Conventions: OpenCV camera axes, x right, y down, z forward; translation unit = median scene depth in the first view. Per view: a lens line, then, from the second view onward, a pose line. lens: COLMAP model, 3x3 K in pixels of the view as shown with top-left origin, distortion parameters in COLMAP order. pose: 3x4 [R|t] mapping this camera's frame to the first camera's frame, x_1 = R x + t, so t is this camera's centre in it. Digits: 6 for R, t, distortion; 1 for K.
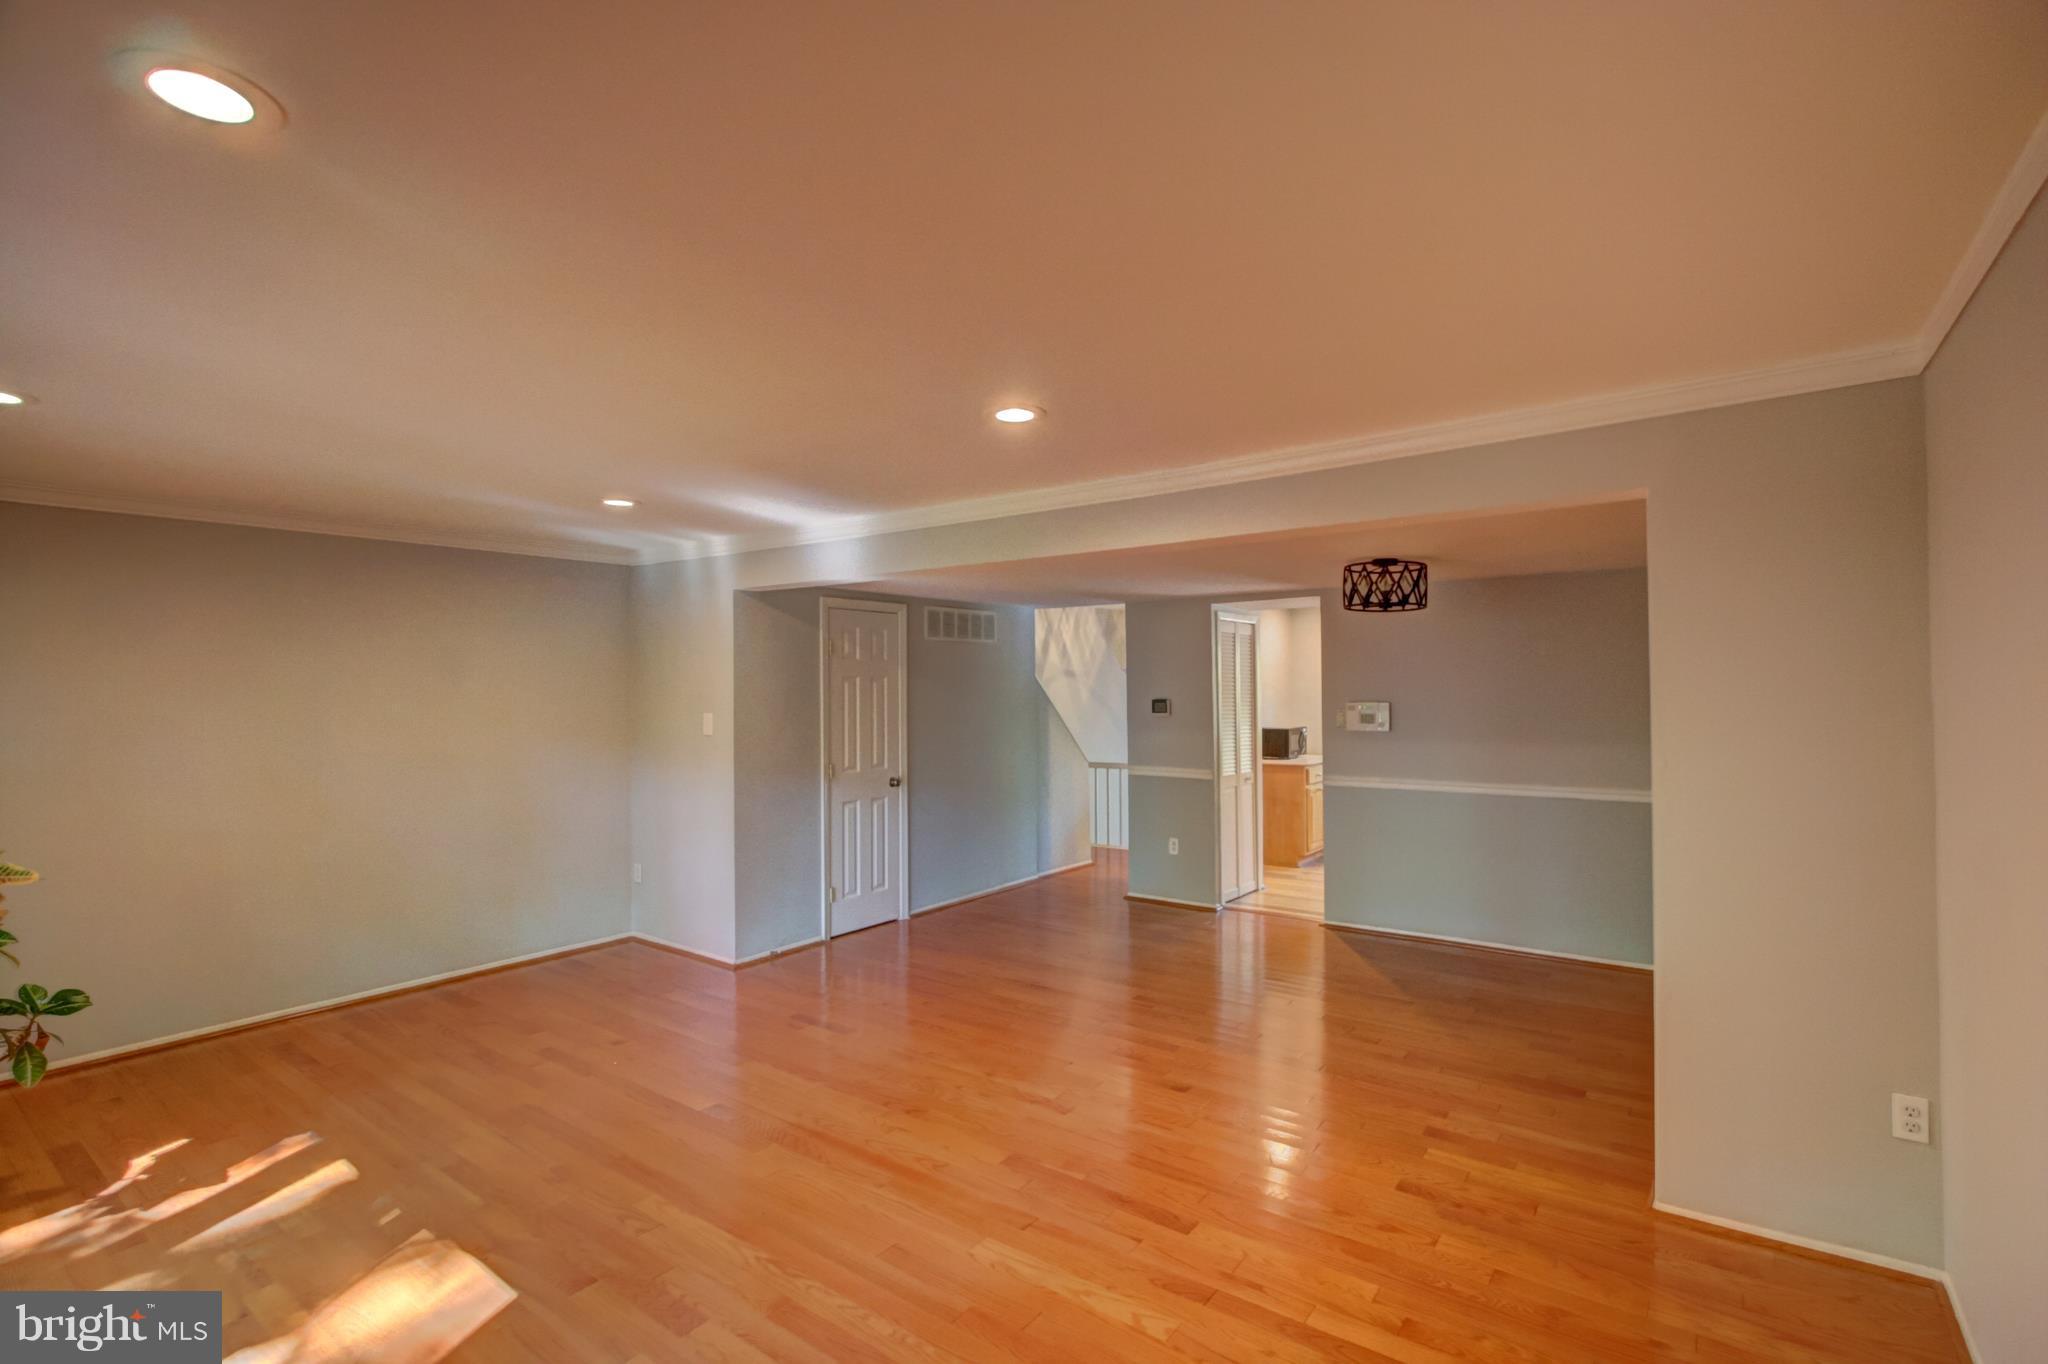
lens RADIAL K [[943.9, 0, 1031.4], [0, 943.9, 680.9], [0, 0, 1]] dist [-0.011518, 0.000353]
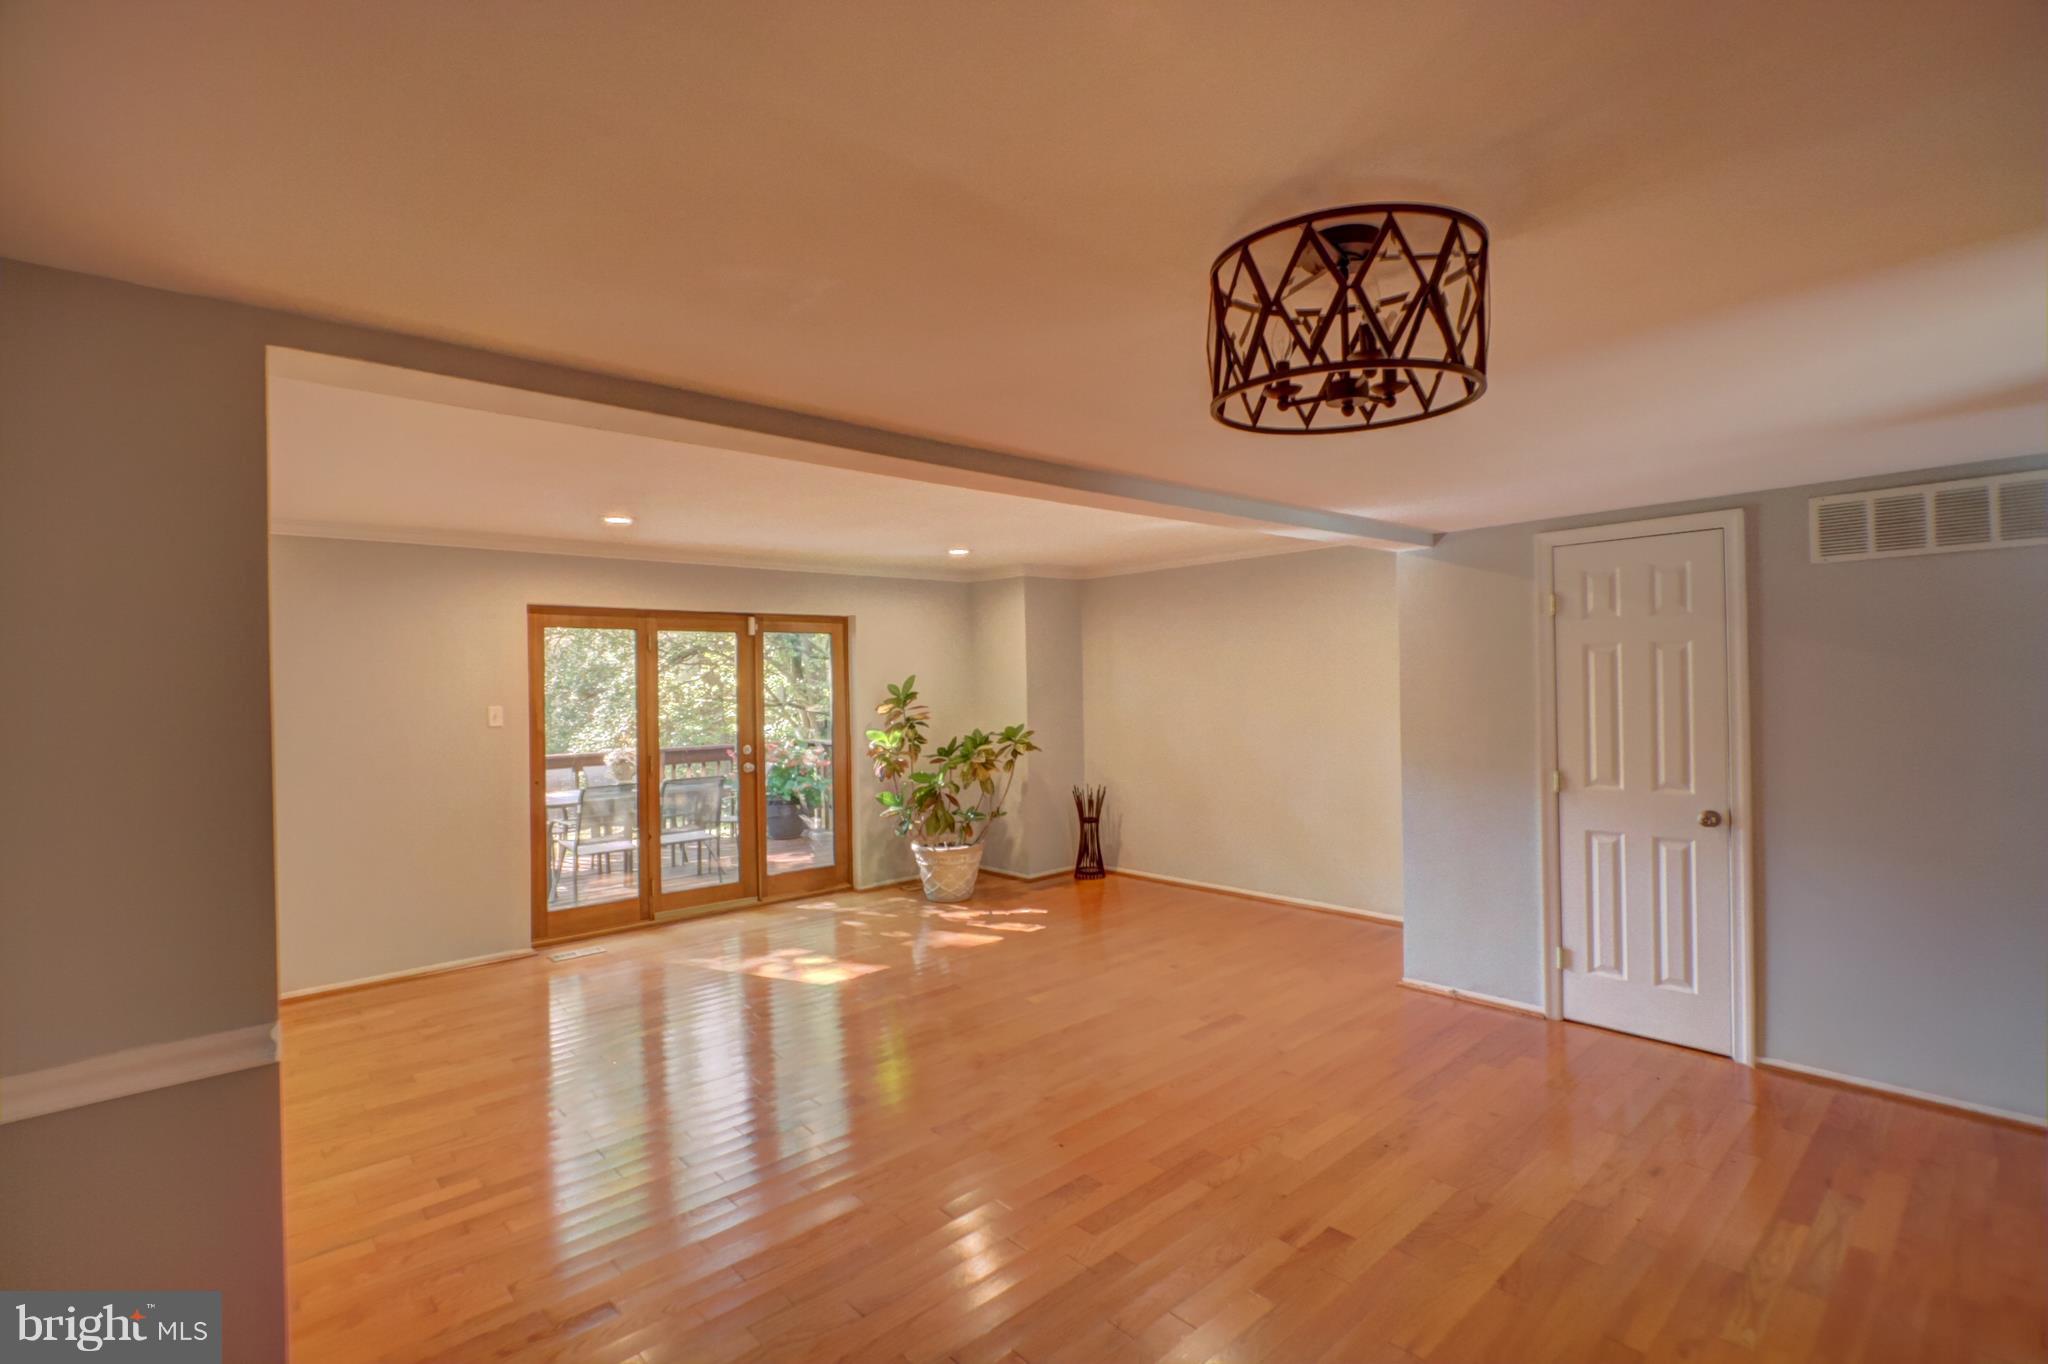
lens RADIAL K [[943.9, 0, 1031.4], [0, 943.9, 680.9], [0, 0, 1]] dist [-0.011518, 0.000353]
pose [[-0.197890, 0.011969, -0.980151, 0.533572], [0.029096, 0.999557, 0.006331, 0.005668], [0.979792, -0.027266, -0.198150, 0.741556]]
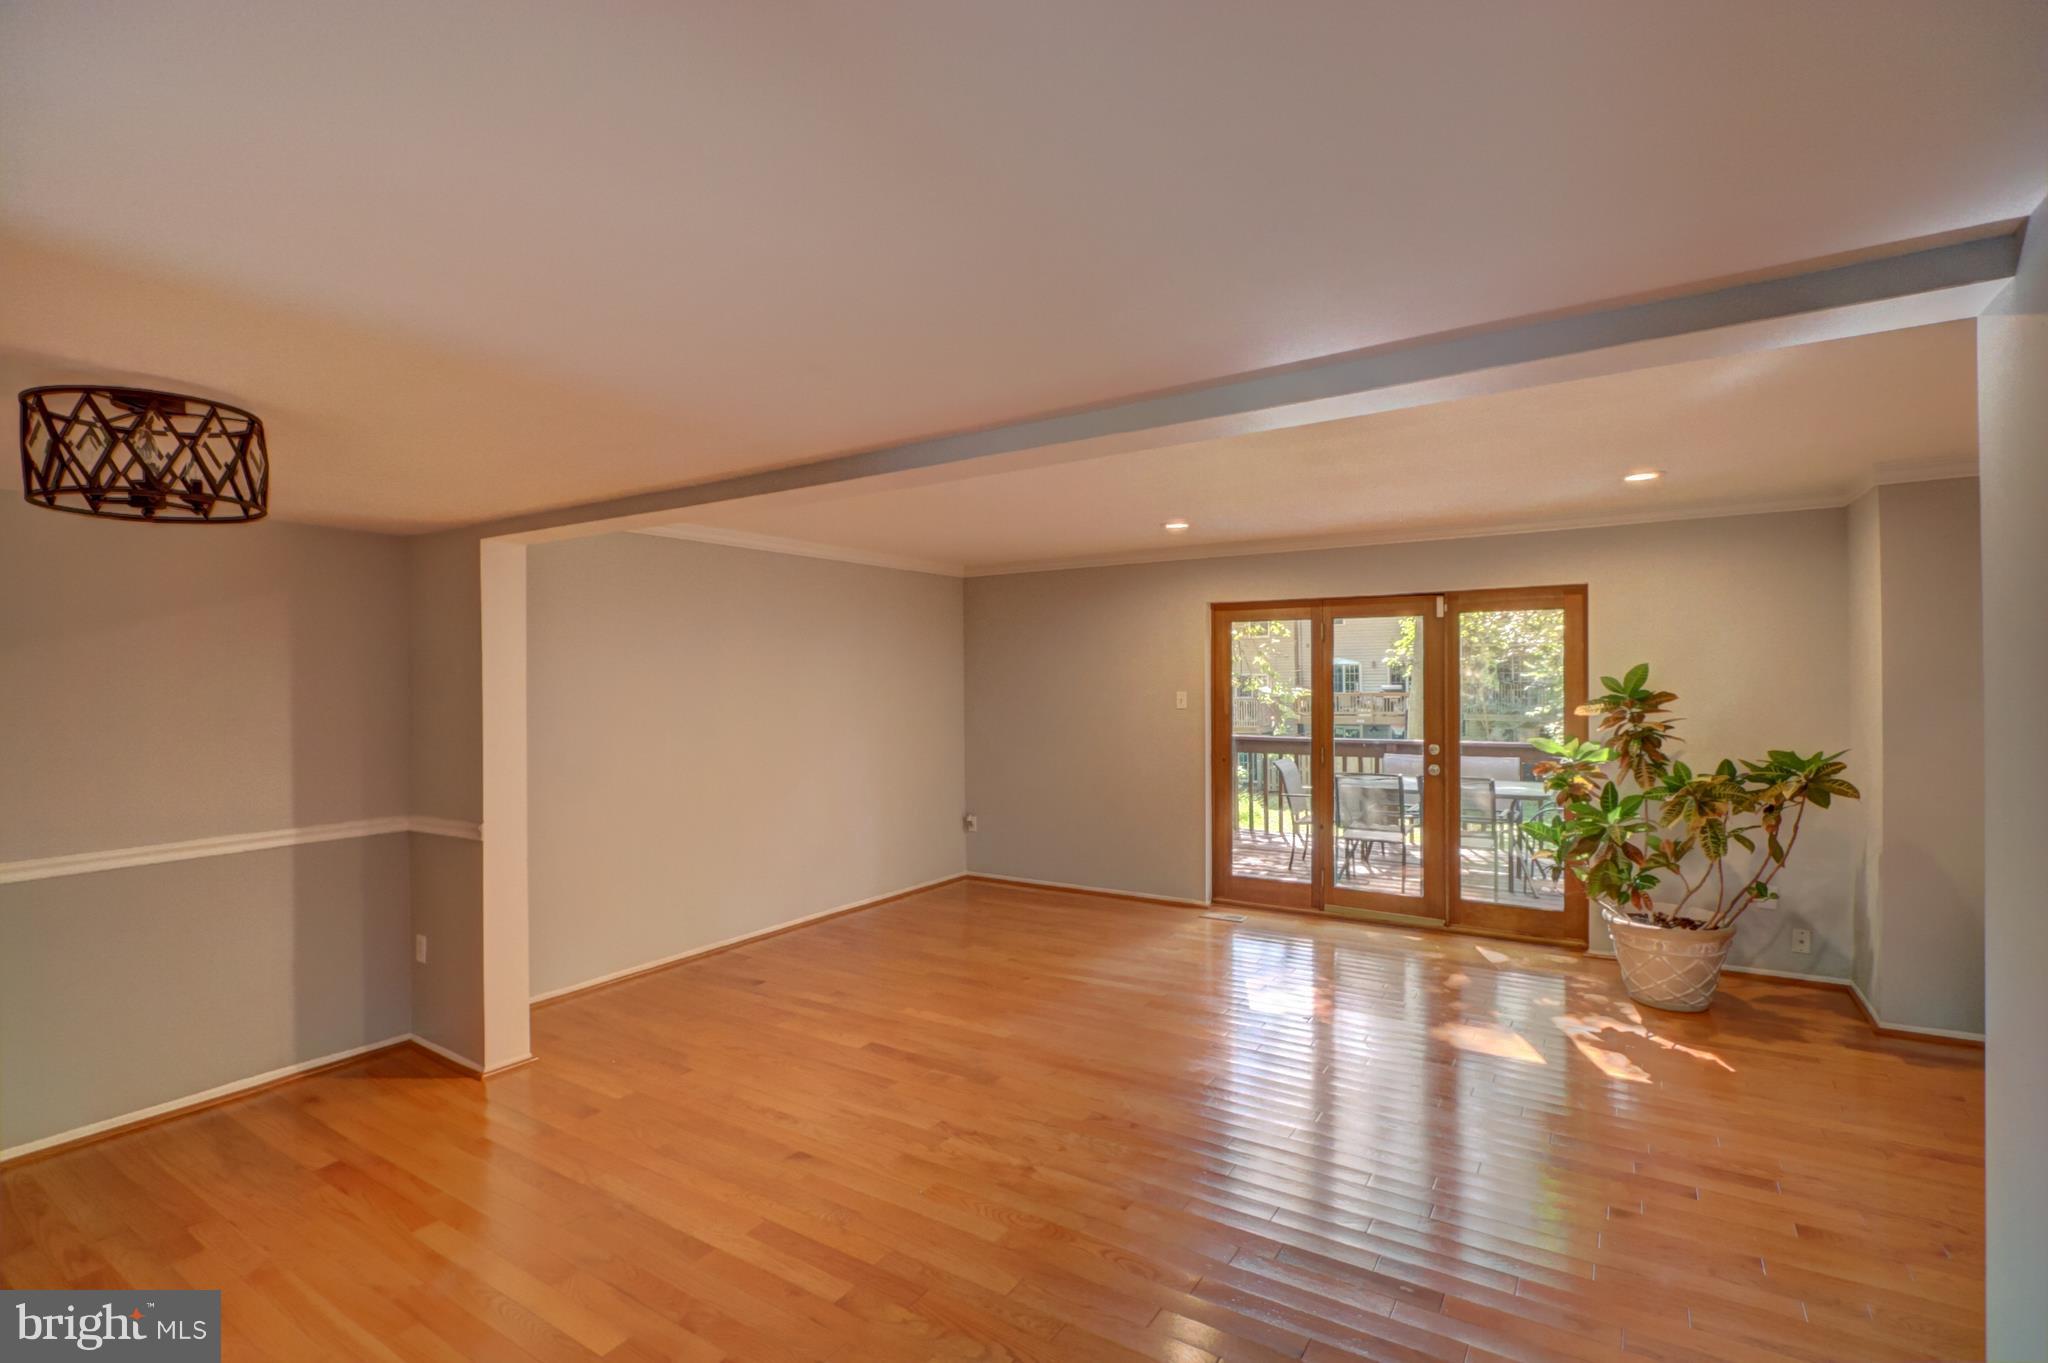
lens RADIAL K [[943.9, 0, 1031.4], [0, 943.9, 680.4], [0, 0, 1]] dist [-0.011518, 0.000353]
pose [[-0.997898, 0.018974, -0.061966, -0.003496], [0.019175, 0.999813, -0.002646, 0.007667], [0.061904, -0.003829, -0.998075, 1.123395]]
